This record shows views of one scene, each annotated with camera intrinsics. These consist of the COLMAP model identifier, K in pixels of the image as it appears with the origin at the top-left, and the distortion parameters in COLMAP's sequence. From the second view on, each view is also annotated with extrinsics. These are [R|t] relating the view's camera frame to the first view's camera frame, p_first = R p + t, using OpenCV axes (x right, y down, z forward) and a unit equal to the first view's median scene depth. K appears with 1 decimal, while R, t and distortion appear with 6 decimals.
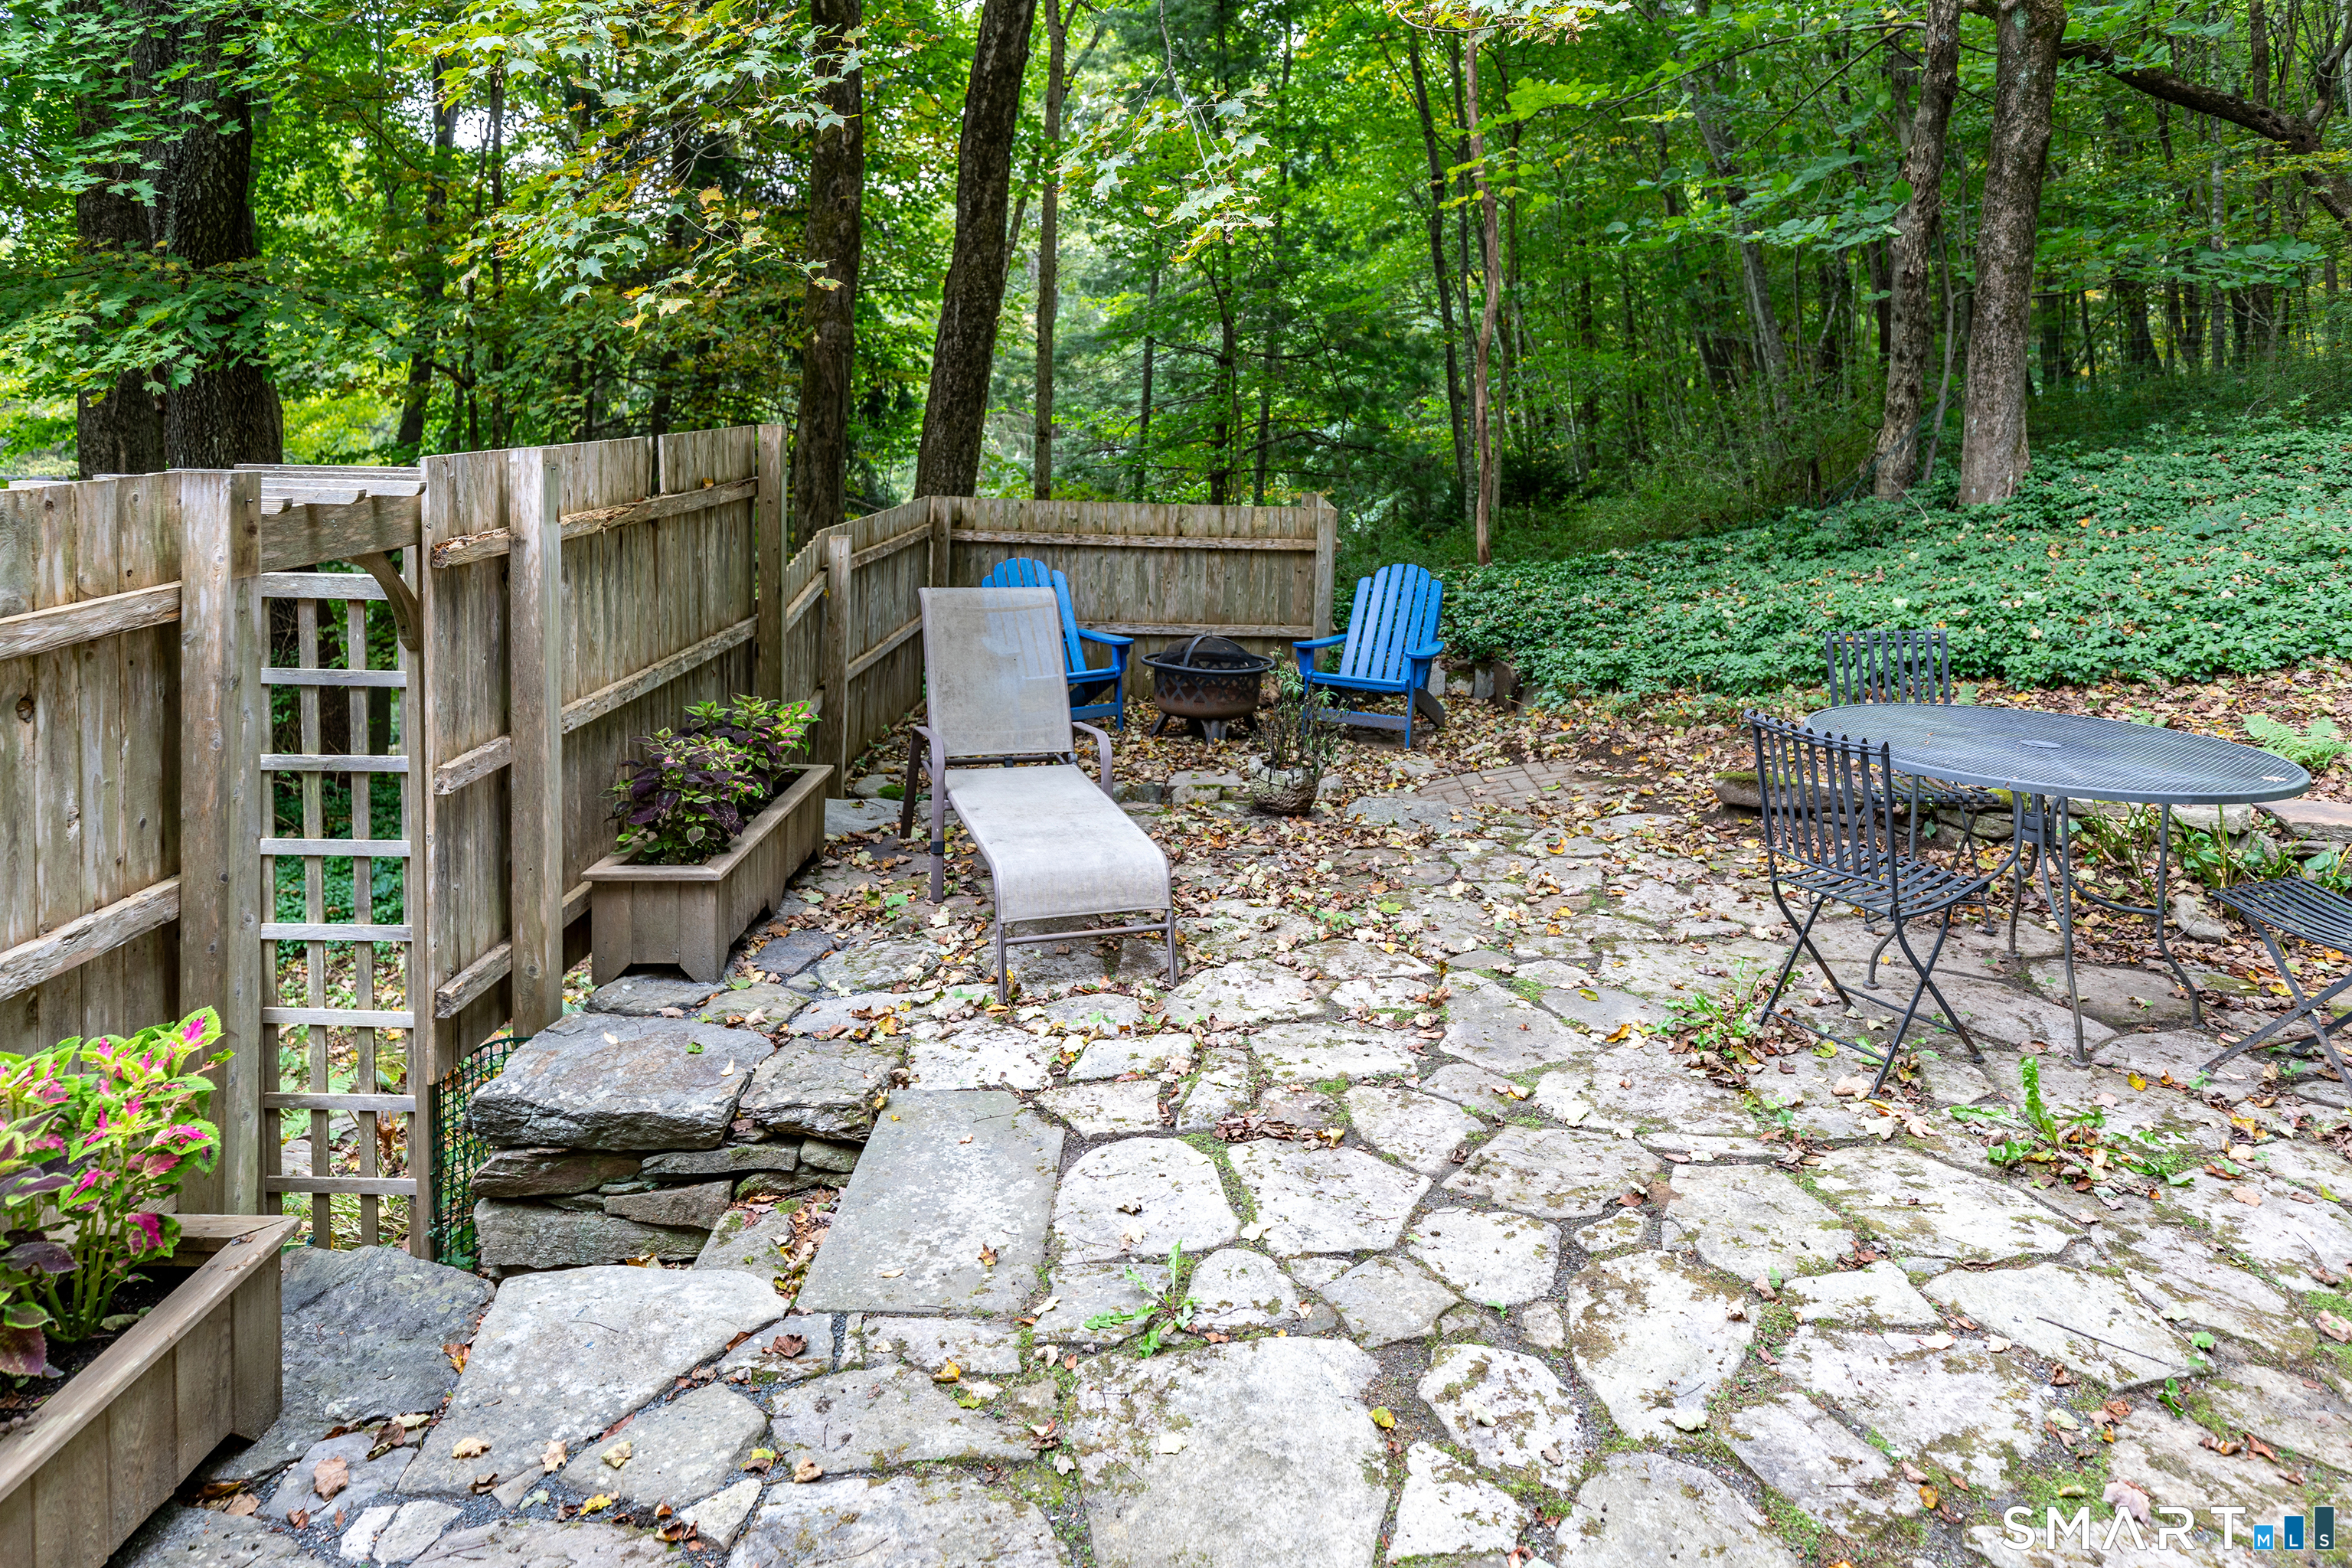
lens RADIAL K [[1525.6, 0, 1176.0], [0, 1525.6, 784.0], [0, 0, 1]] dist [0.005592, 0.002916]
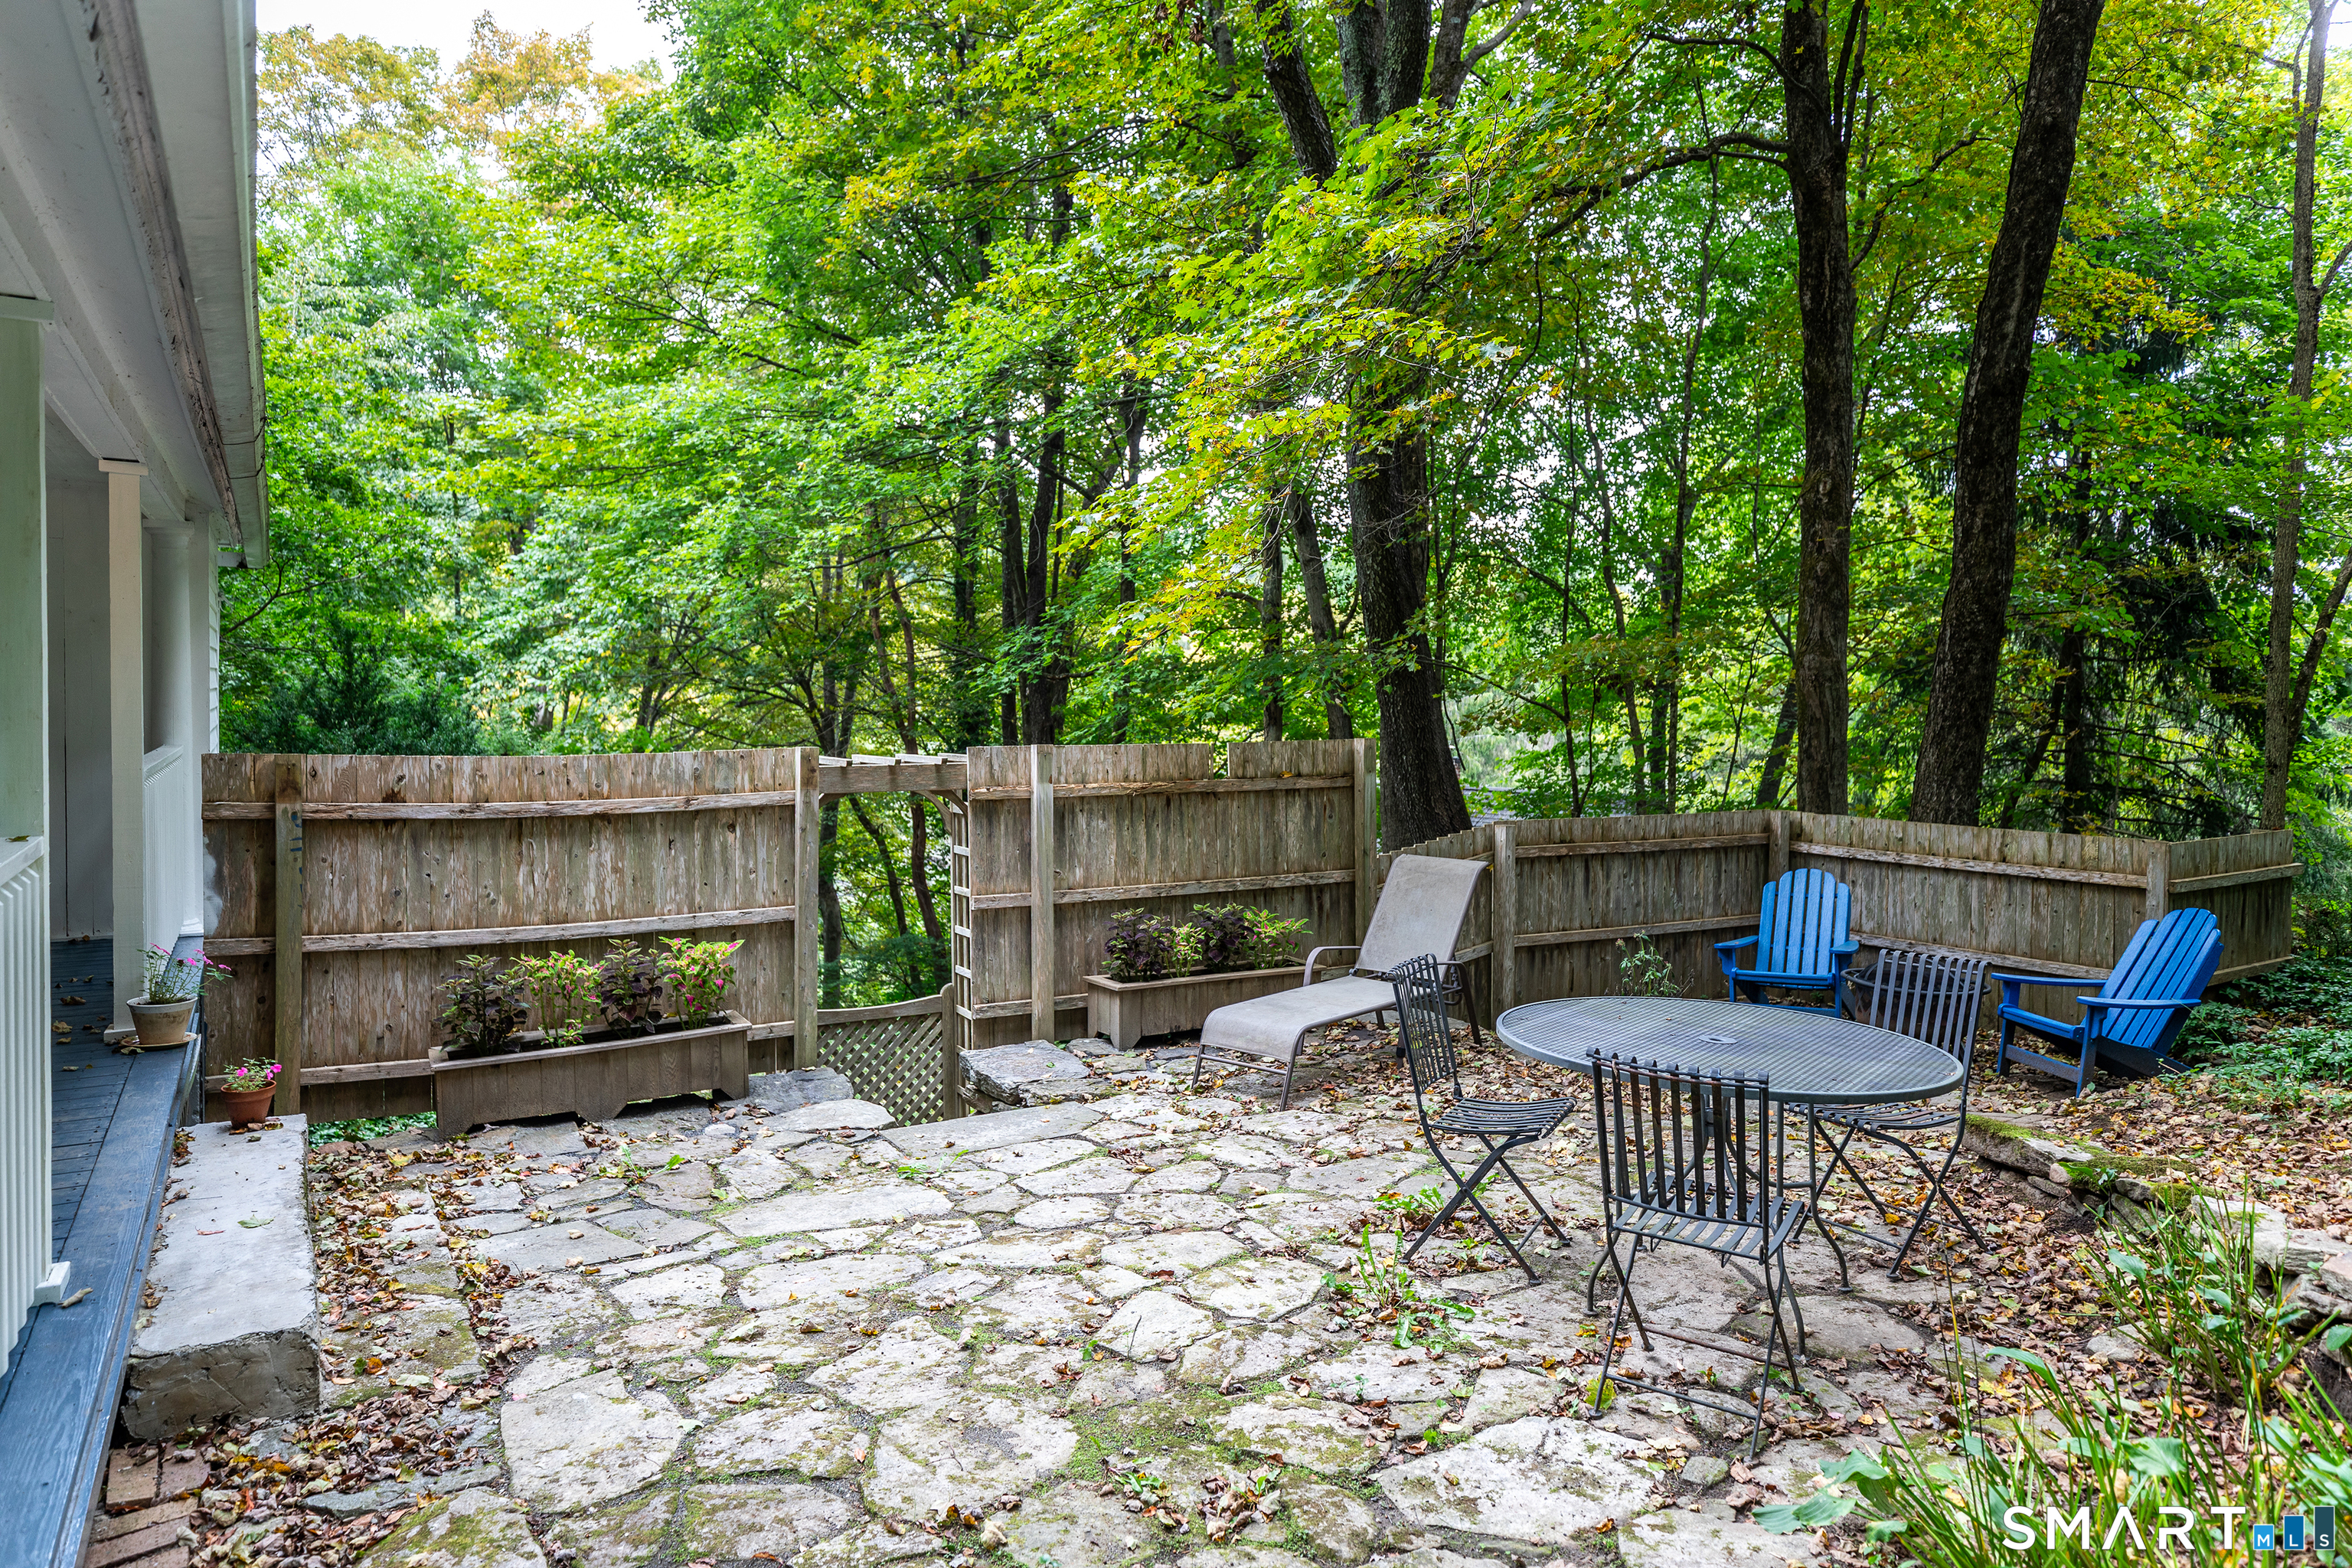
lens RADIAL K [[1585.1, 0, 1176.0], [0, 1585.1, 784.0], [0, 0, 1]] dist [-0.000804, -0.000422]
pose [[0.486364, 0.024776, -0.873405, 0.640863], [-0.211118, 0.973313, -0.089953, -0.008648], [0.847867, 0.228142, 0.478615, 0.055521]]
